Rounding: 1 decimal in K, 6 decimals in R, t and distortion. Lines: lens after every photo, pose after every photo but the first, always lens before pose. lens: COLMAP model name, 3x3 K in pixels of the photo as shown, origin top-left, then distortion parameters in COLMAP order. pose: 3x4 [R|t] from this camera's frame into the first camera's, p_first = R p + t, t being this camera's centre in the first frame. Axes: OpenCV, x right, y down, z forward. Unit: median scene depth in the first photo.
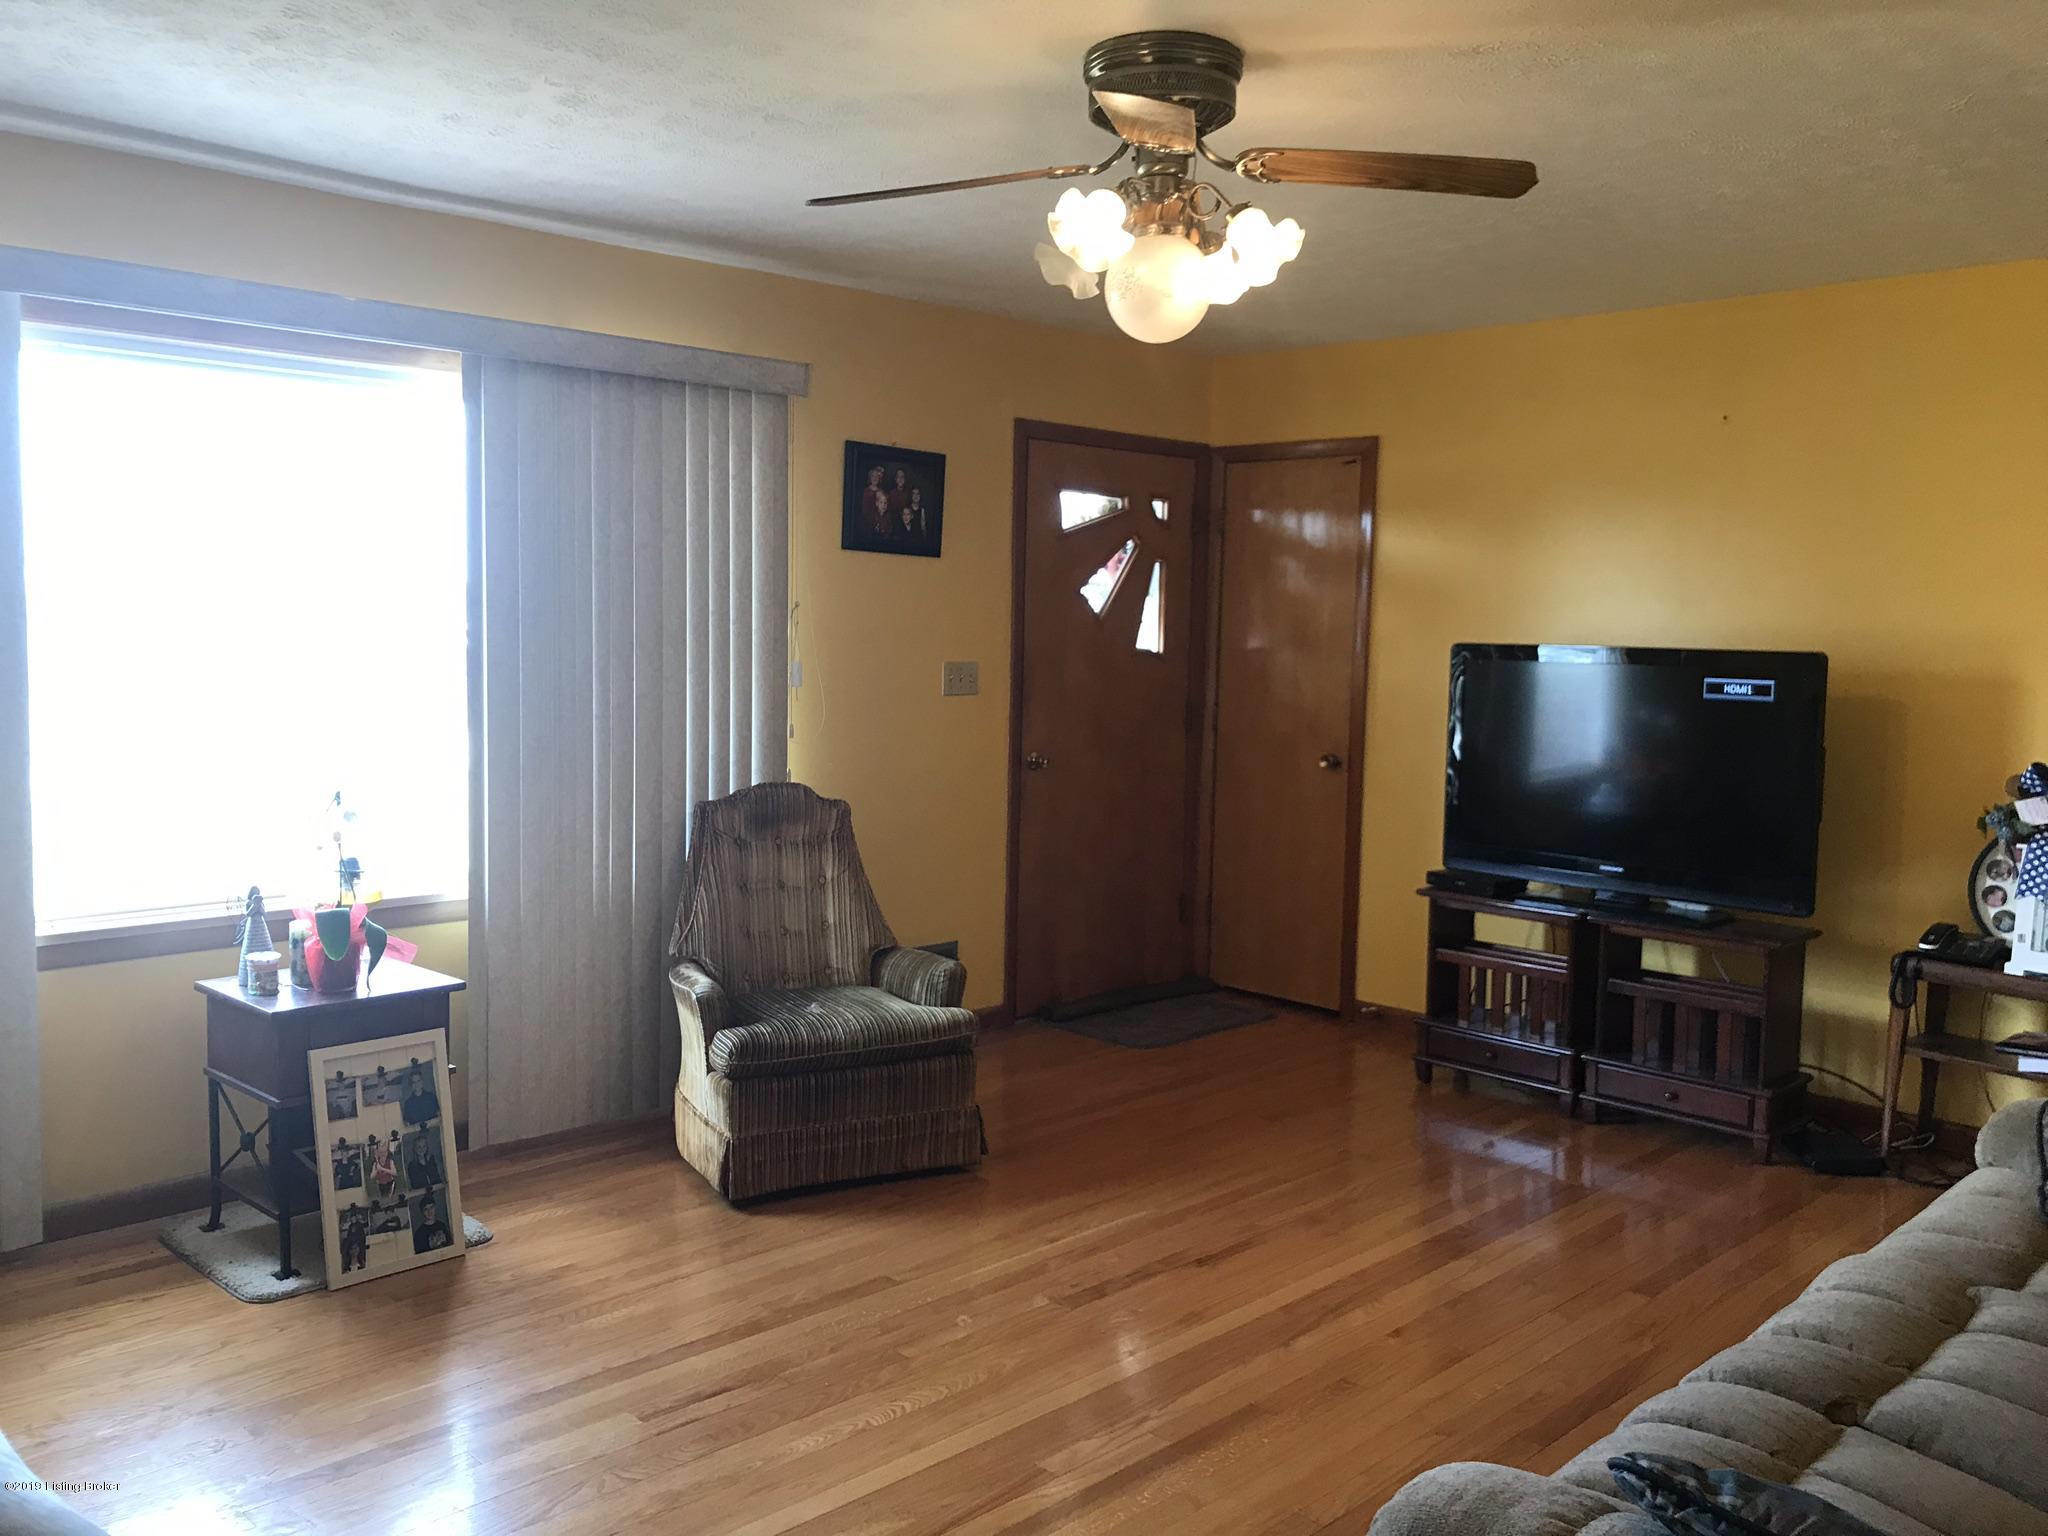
lens RADIAL K [[1656.0, 0, 1020.6], [0, 1656.0, 777.9], [0, 0, 1]] dist [0.036988, -0.042547]
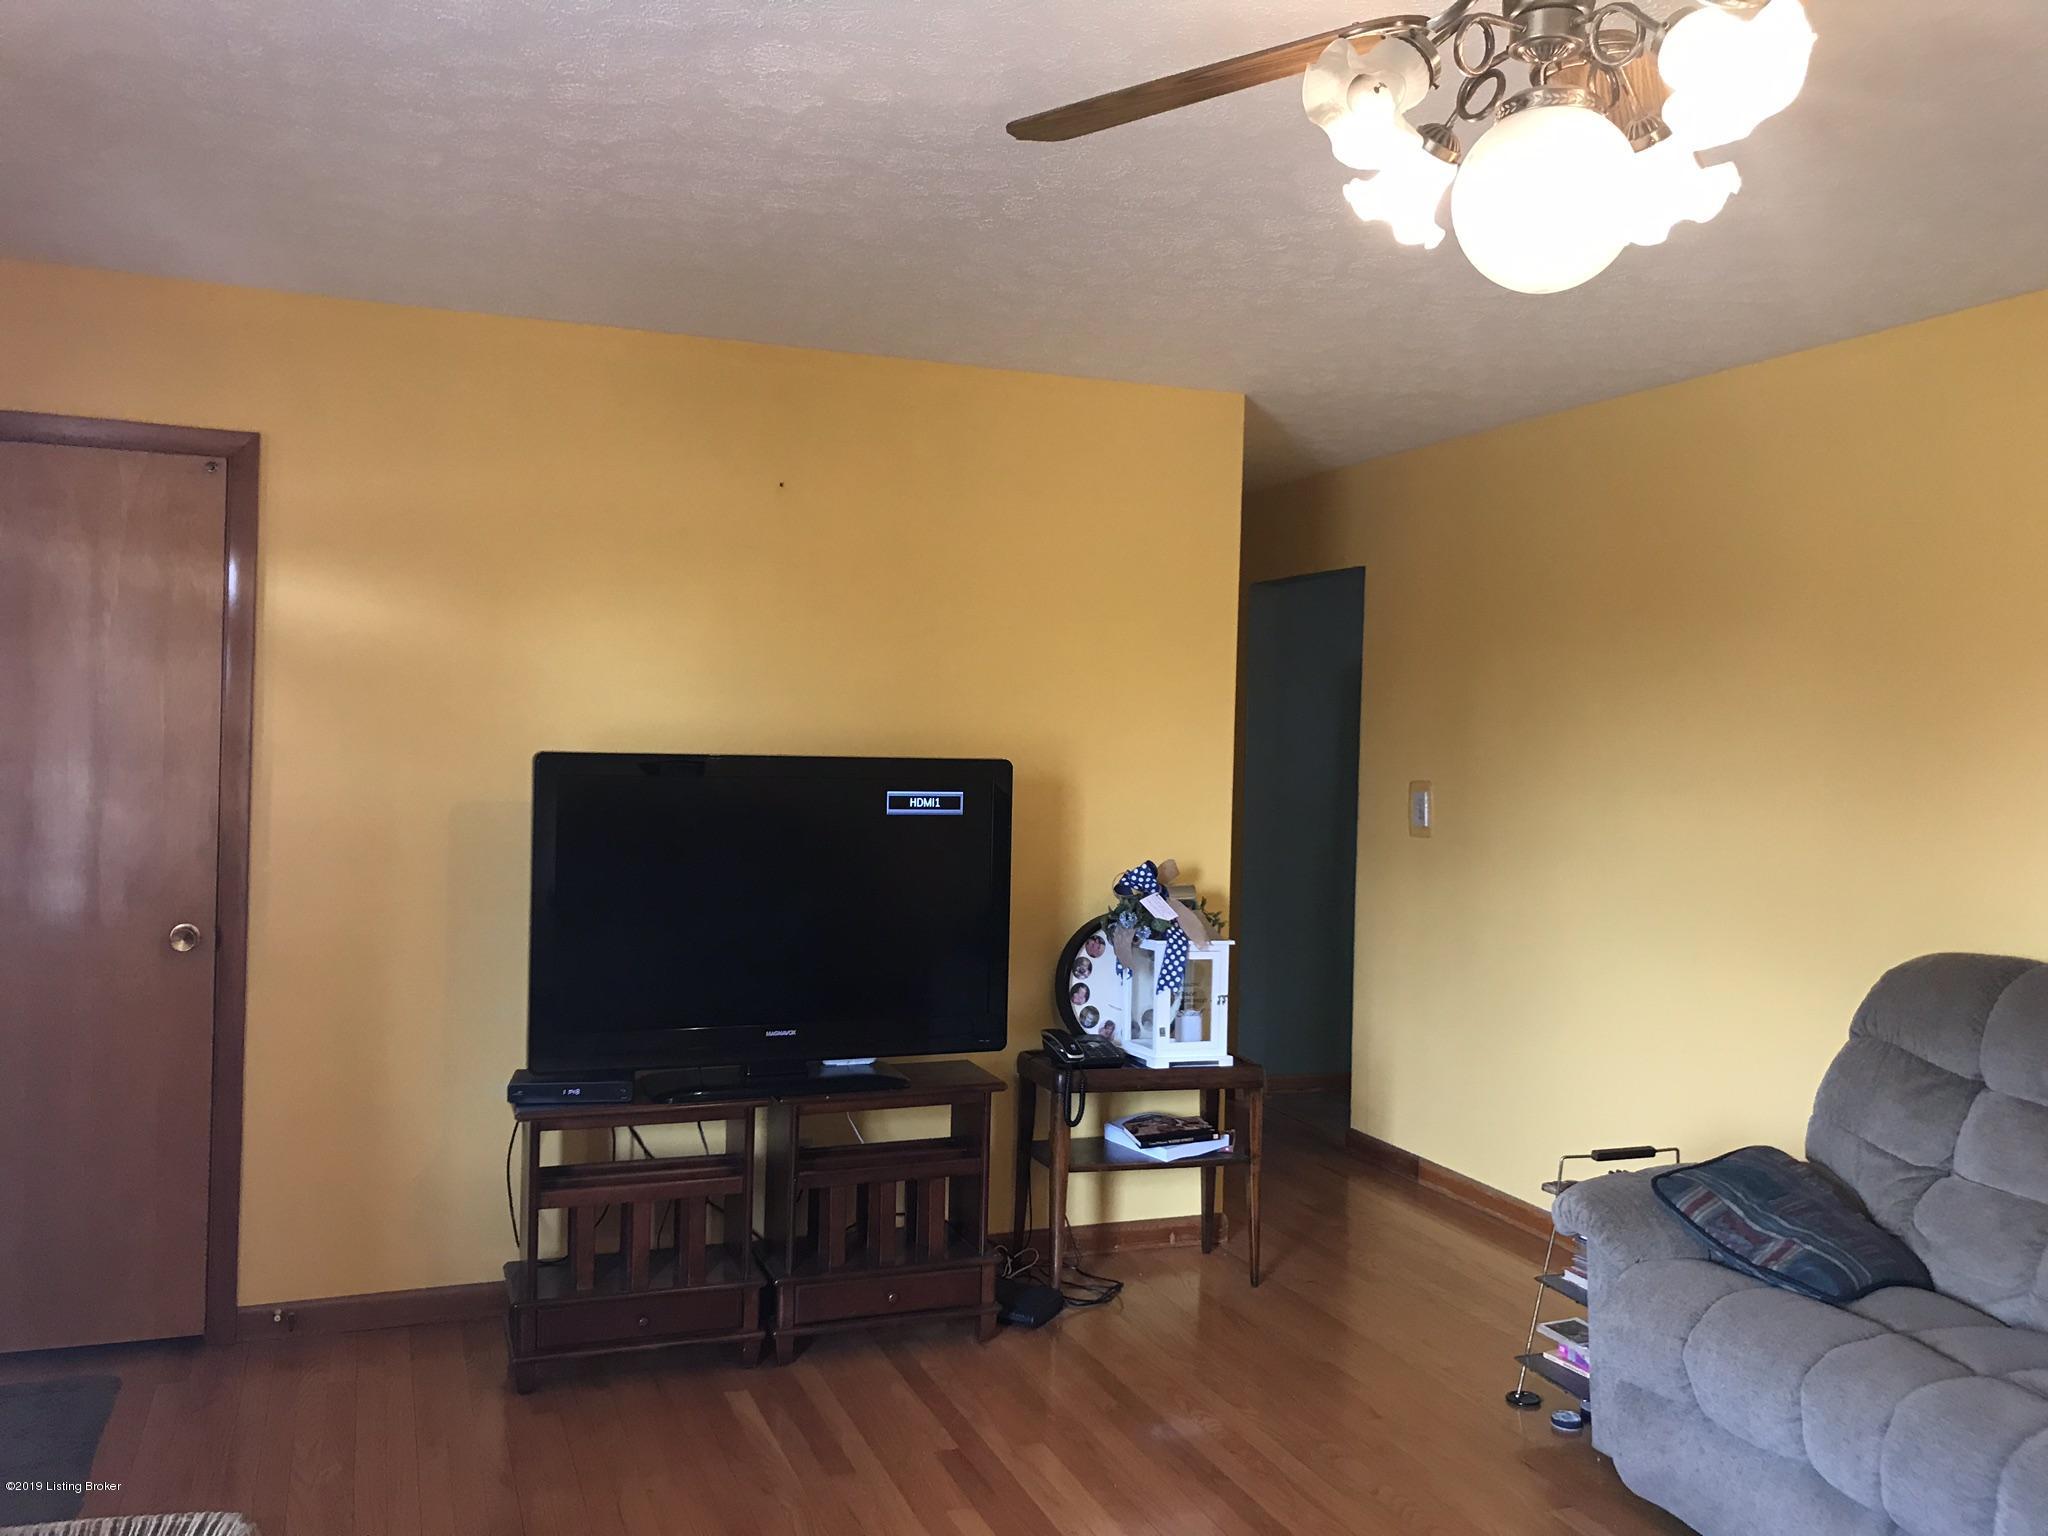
lens RADIAL K [[1656.0, 0, 1017.4], [0, 1656.0, 780.5], [0, 0, 1]] dist [0.036988, -0.042547]
pose [[0.420263, -0.040517, 0.906497, -0.331361], [0.076165, 0.997052, 0.009253, -0.069266], [-0.904200, 0.065155, 0.422110, 0.595925]]
